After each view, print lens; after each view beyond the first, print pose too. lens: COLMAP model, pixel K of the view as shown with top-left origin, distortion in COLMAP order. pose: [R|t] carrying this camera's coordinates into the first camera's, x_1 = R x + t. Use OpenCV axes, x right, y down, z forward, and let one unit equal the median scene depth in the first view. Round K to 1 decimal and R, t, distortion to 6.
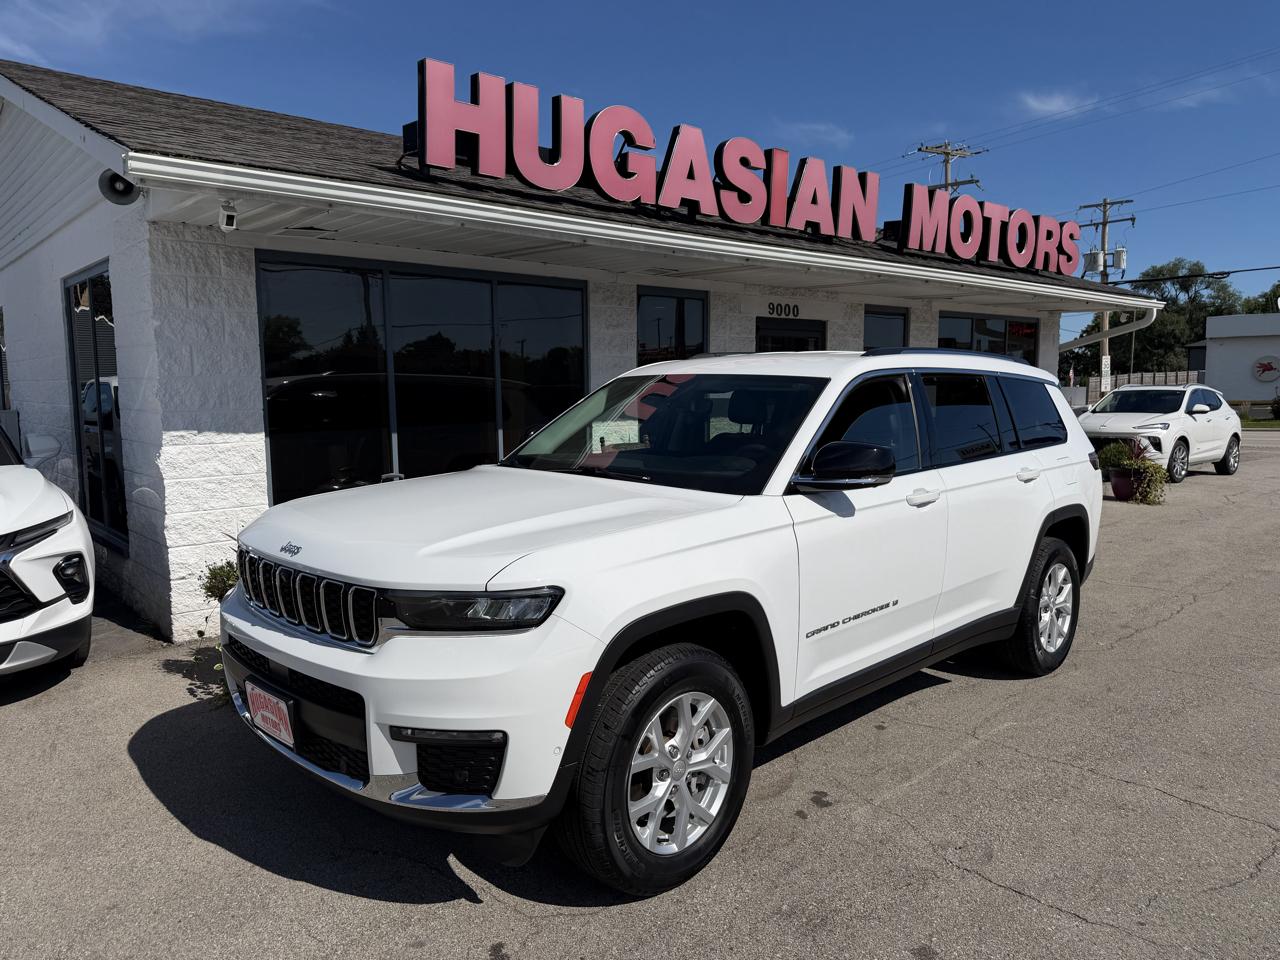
lens RADIAL K [[911.5, 0, 641.2], [0, 911.5, 476.7], [0, 0, 1]] dist [0.063993, -0.091119]
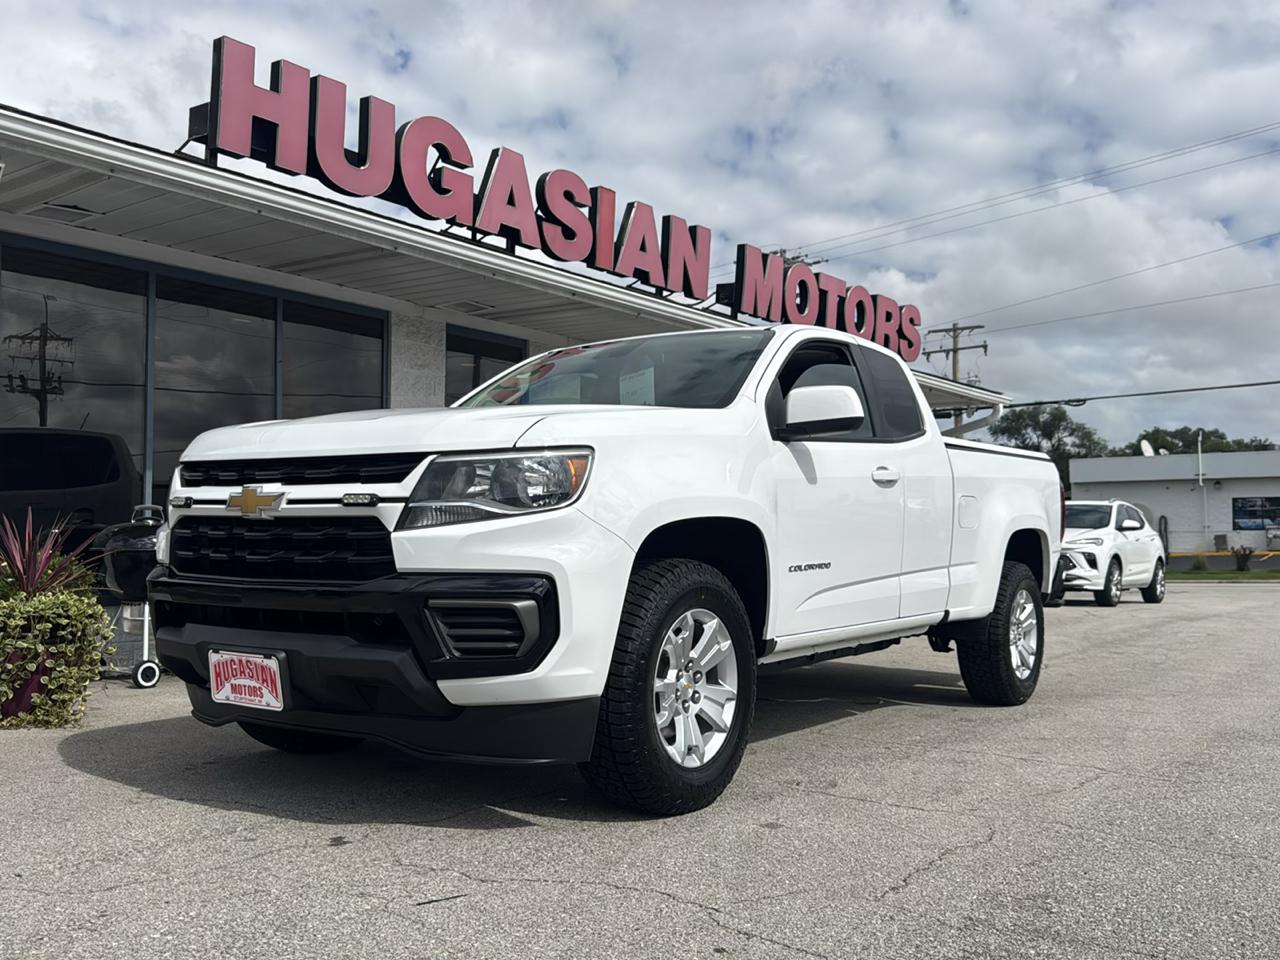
lens RADIAL K [[1151.6, 0, 640.0], [0, 1151.6, 480.0], [0, 0, 1]] dist [0.185575, -0.407625]
pose [[0.981902, 0.022755, 0.188018, -0.028483], [0.006364, 0.988231, -0.152834, 0.110532], [-0.189283, 0.151265, 0.970201, -0.093243]]
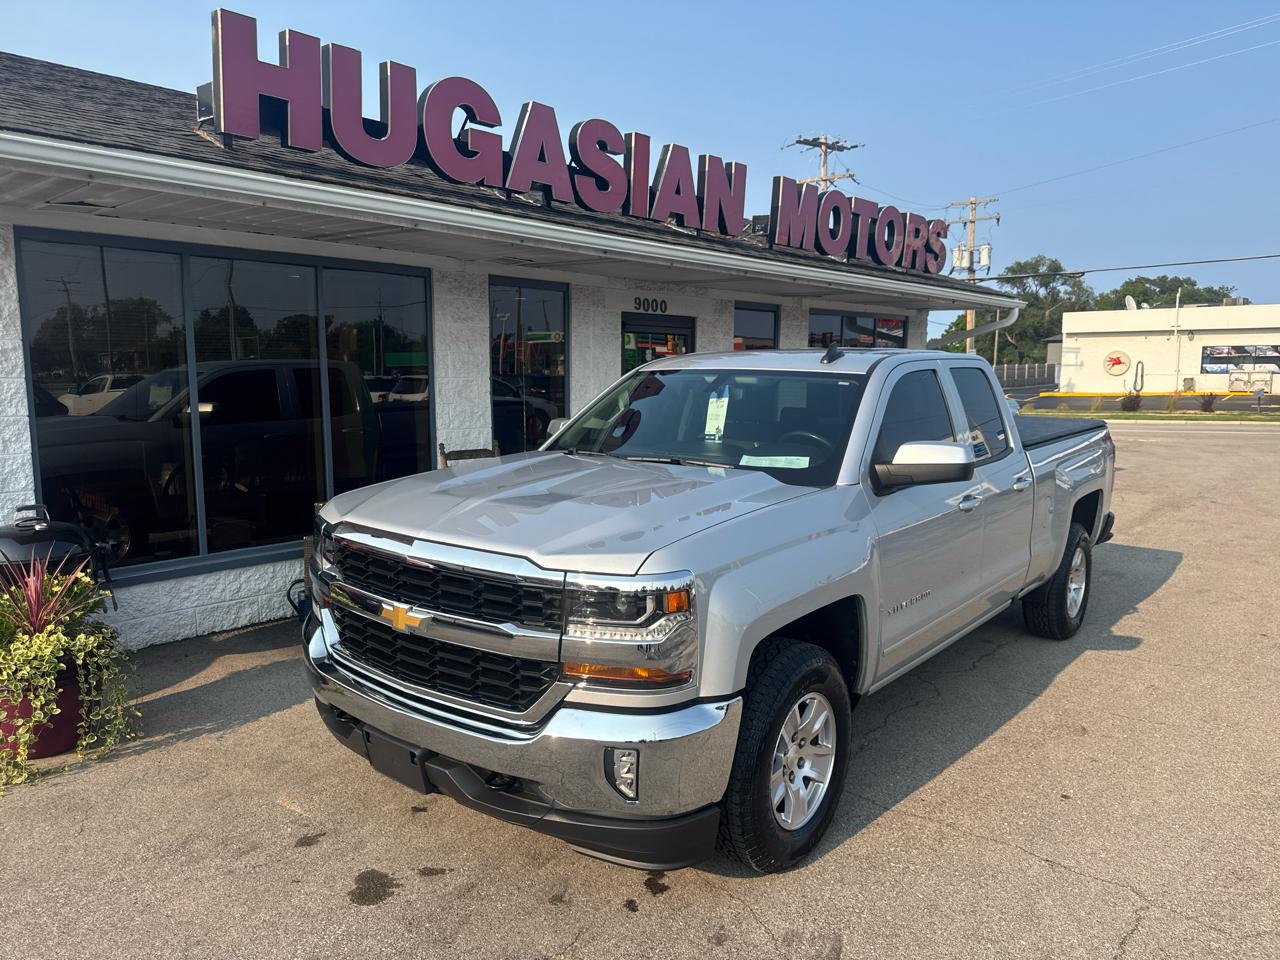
lens RADIAL K [[913.0, 0, 640.0], [0, 913.0, 480.0], [0, 0, 1]] dist [0.079706, -0.110369]
pose [[0.992578, -0.003968, 0.121544, 0.034212], [0.001720, 0.999826, 0.018593, -0.021505], [-0.121597, -0.018246, 0.992412, 0.062970]]
